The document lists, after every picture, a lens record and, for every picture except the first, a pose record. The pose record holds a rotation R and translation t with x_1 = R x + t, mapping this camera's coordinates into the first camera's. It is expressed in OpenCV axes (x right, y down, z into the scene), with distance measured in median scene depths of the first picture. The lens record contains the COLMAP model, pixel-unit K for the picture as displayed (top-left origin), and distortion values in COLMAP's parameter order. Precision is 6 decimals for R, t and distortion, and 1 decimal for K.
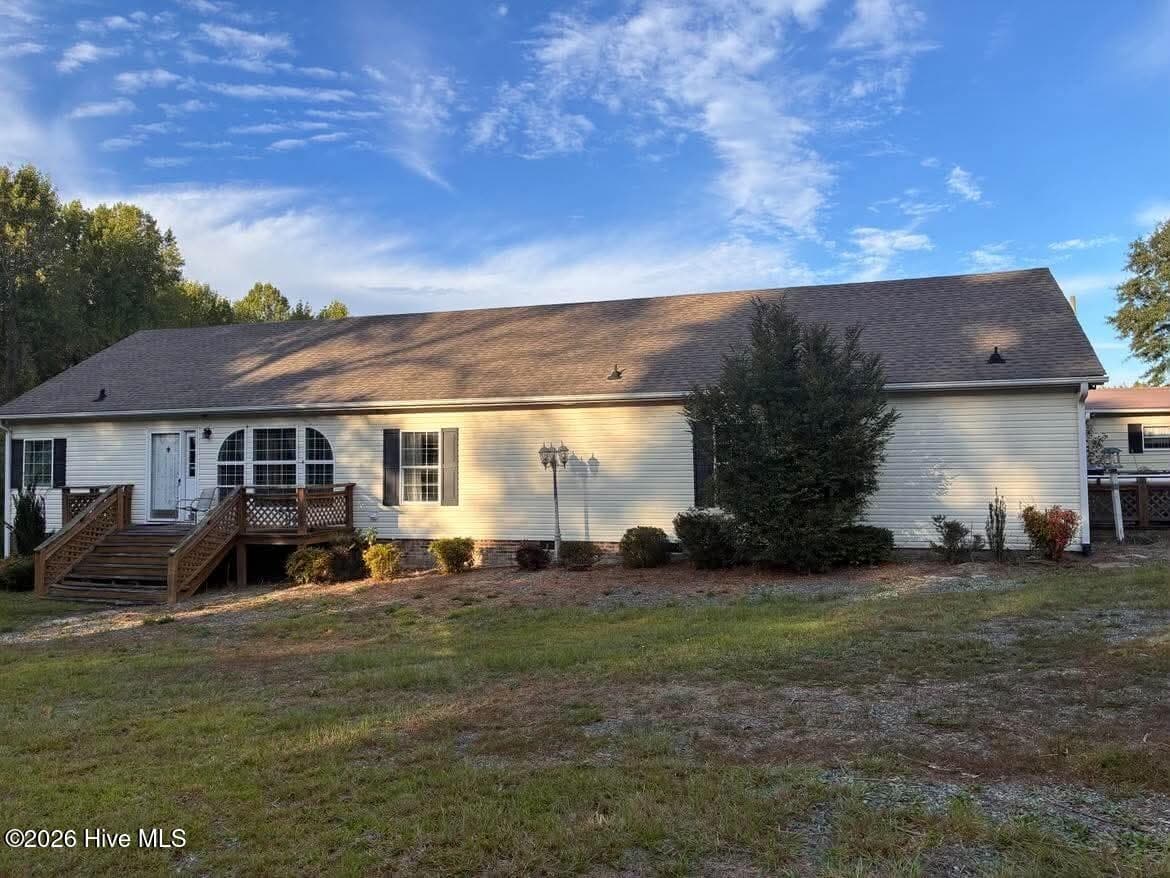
lens RADIAL K [[878.6, 0, 585.0], [0, 878.6, 439.0], [0, 0, 1]] dist [0.056737, -0.004715]
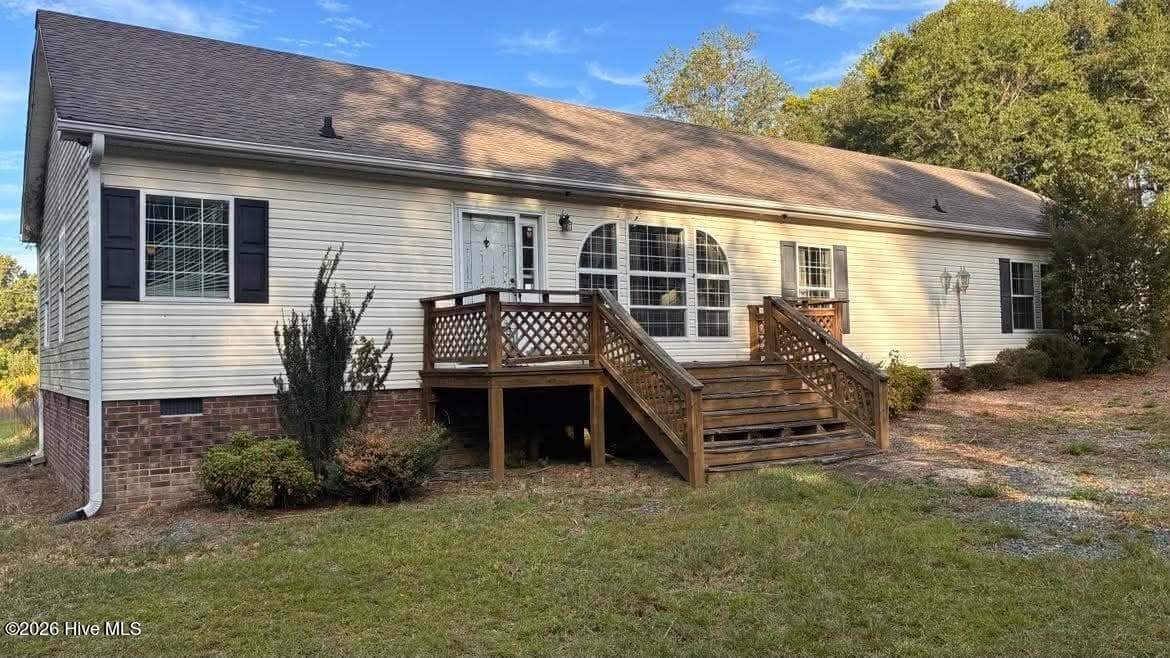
lens RADIAL K [[874.5, 0, 548.2], [0, 874.5, 332.9], [0, 0, 1]] dist [0.091414, -0.000447]
pose [[0.632964, 0.020223, 0.773917, -0.954713], [-0.012449, 0.999795, -0.015943, 0.086494], [-0.774081, 0.000457, 0.633086, 0.629594]]
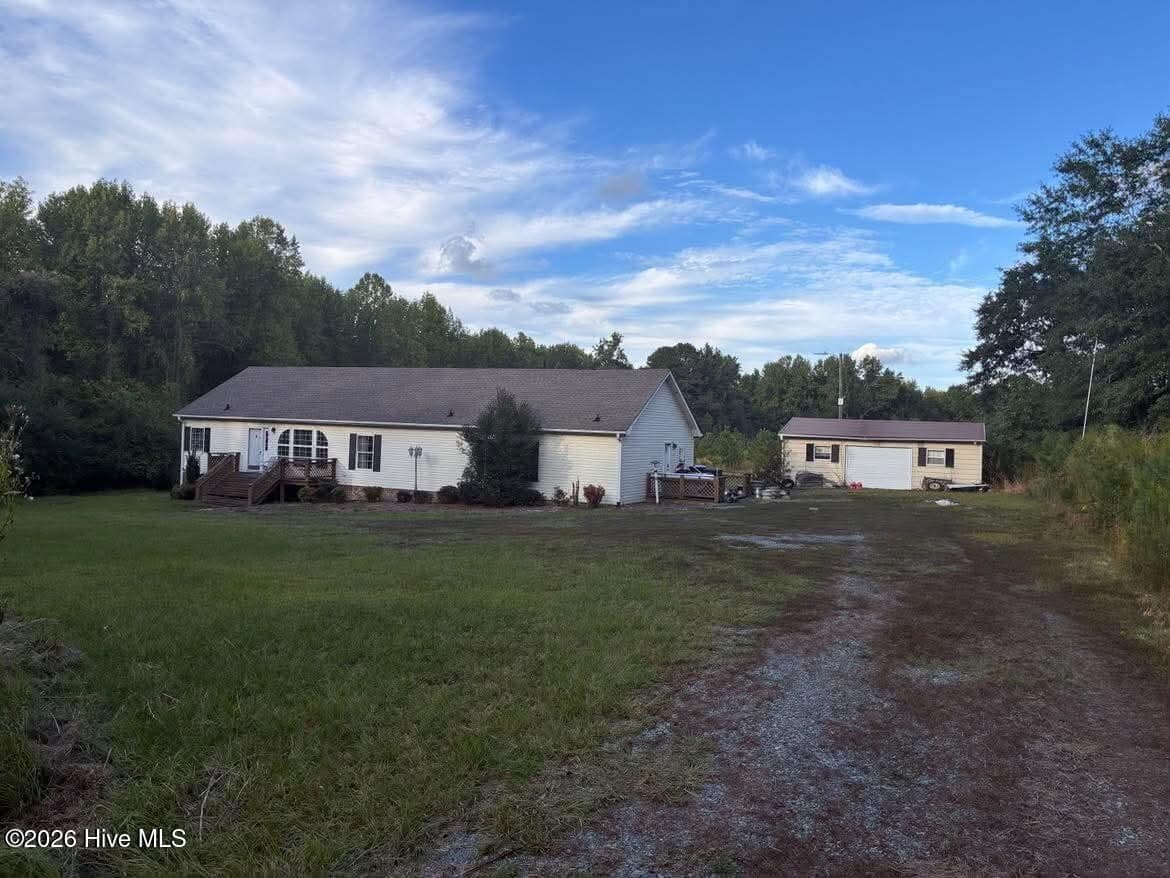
lens RADIAL K [[878.6, 0, 585.0], [0, 878.6, 439.0], [0, 0, 1]] dist [0.056737, -0.004715]
pose [[0.990645, 0.048298, -0.127632, 0.575046], [-0.043524, 0.998254, 0.039929, -0.102553], [0.129338, -0.034001, 0.991018, -0.978898]]
